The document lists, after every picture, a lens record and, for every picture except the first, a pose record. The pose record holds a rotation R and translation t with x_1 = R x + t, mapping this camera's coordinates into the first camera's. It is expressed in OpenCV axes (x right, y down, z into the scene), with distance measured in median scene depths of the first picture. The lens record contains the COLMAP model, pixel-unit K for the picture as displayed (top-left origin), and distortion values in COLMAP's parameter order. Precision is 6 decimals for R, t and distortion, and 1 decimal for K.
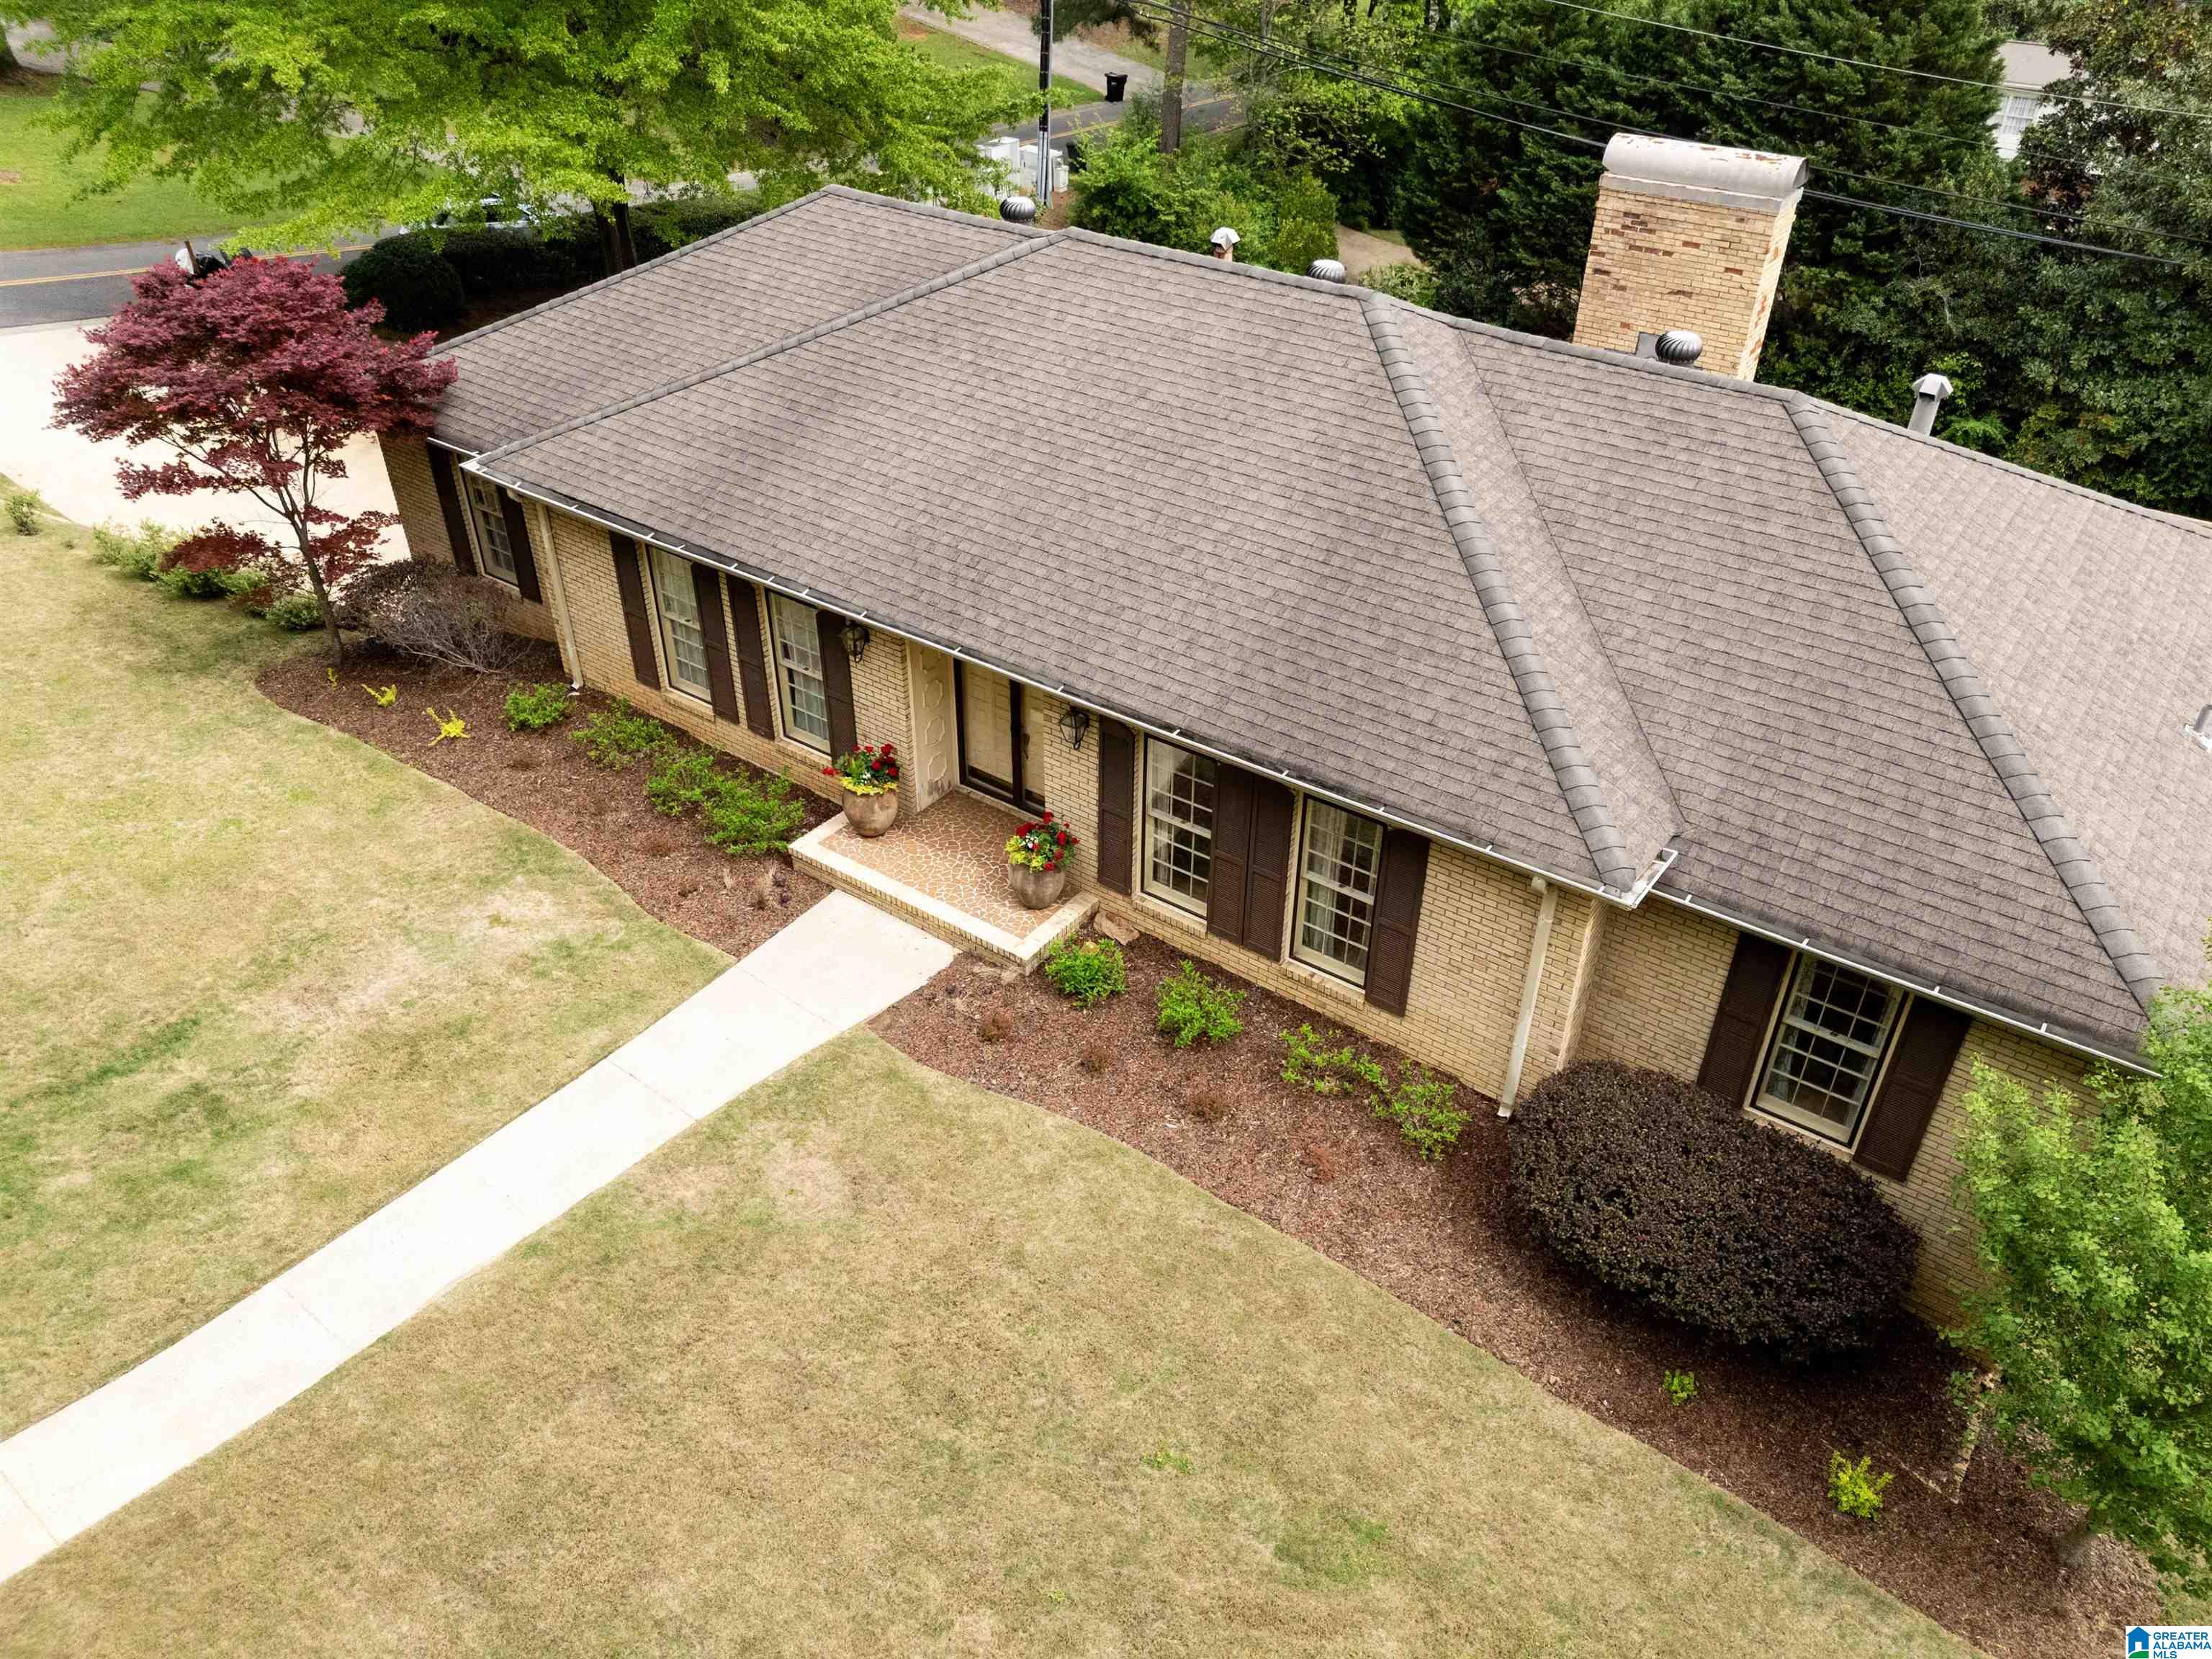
lens RADIAL K [[1639.0, 0, 1110.1], [0, 1639.0, 816.6], [0, 0, 1]] dist [0.043868, 0.001239]
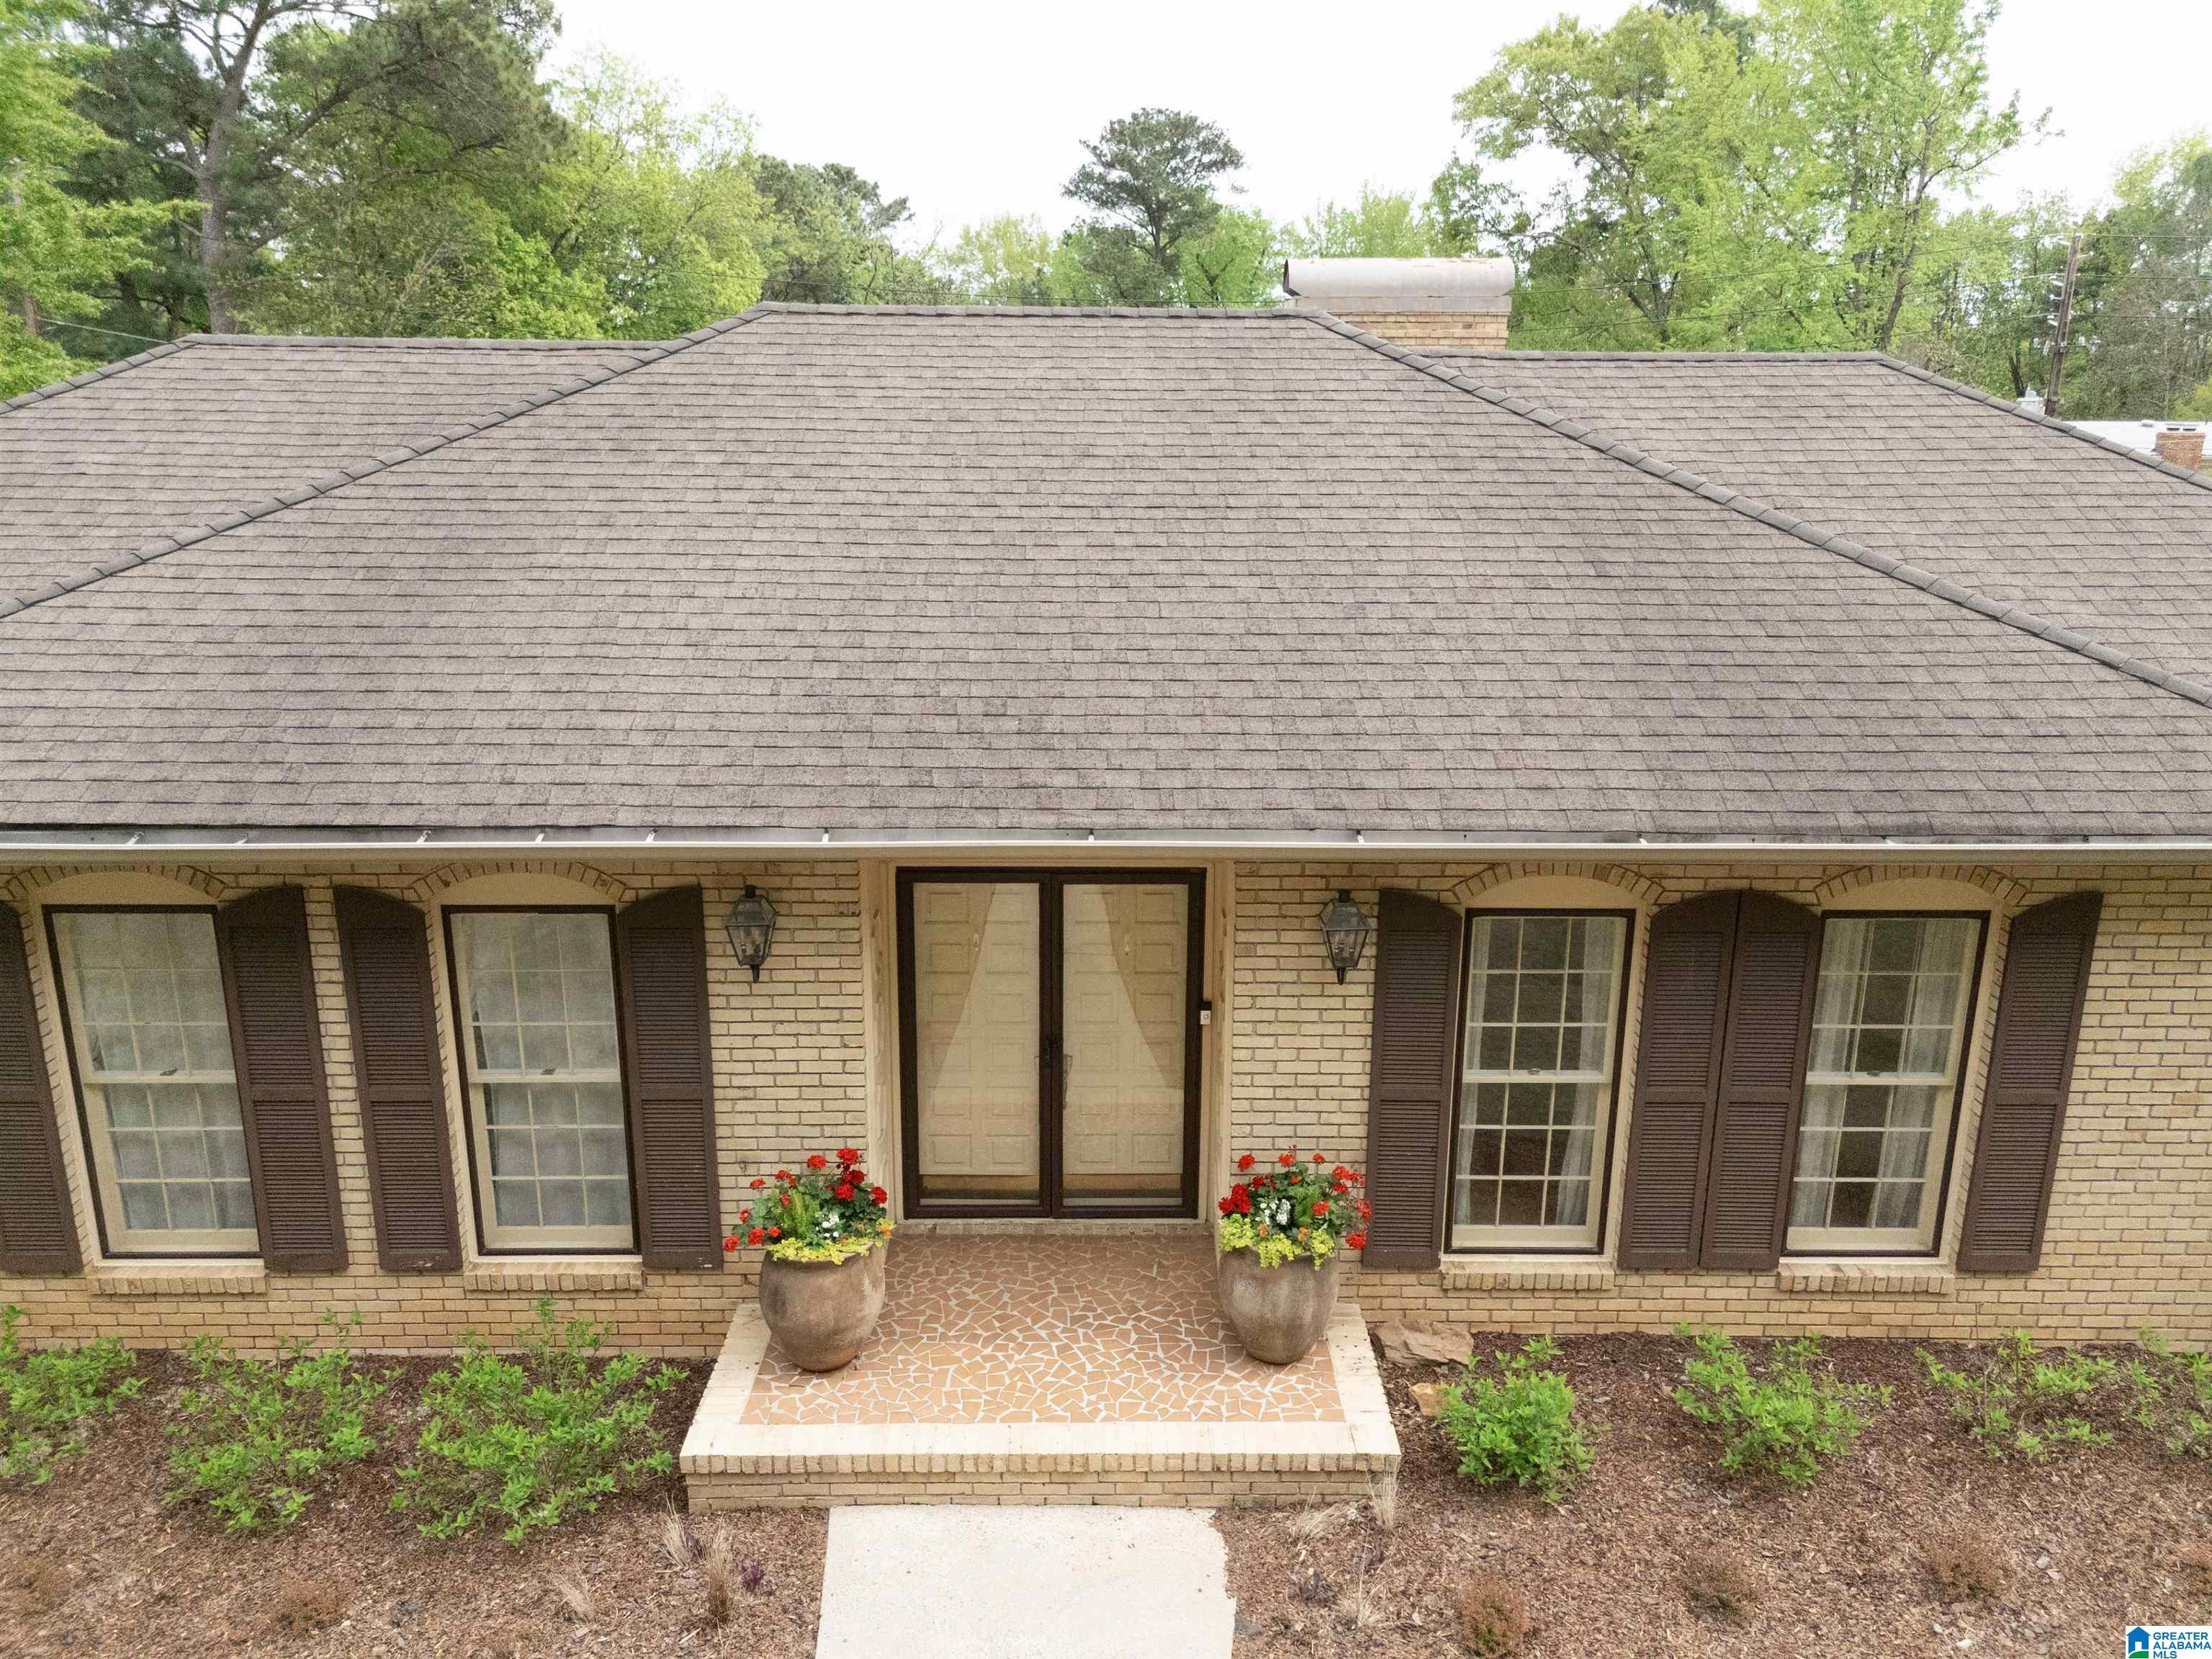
lens RADIAL K [[1639.0, 0, 1110.1], [0, 1639.0, 816.6], [0, 0, 1]] dist [0.043868, 0.001239]
pose [[0.809529, -0.160726, 0.564651, -0.323171], [0.338244, 0.913809, -0.224821, 0.001329], [-0.479848, 0.372989, 0.794119, 0.561794]]
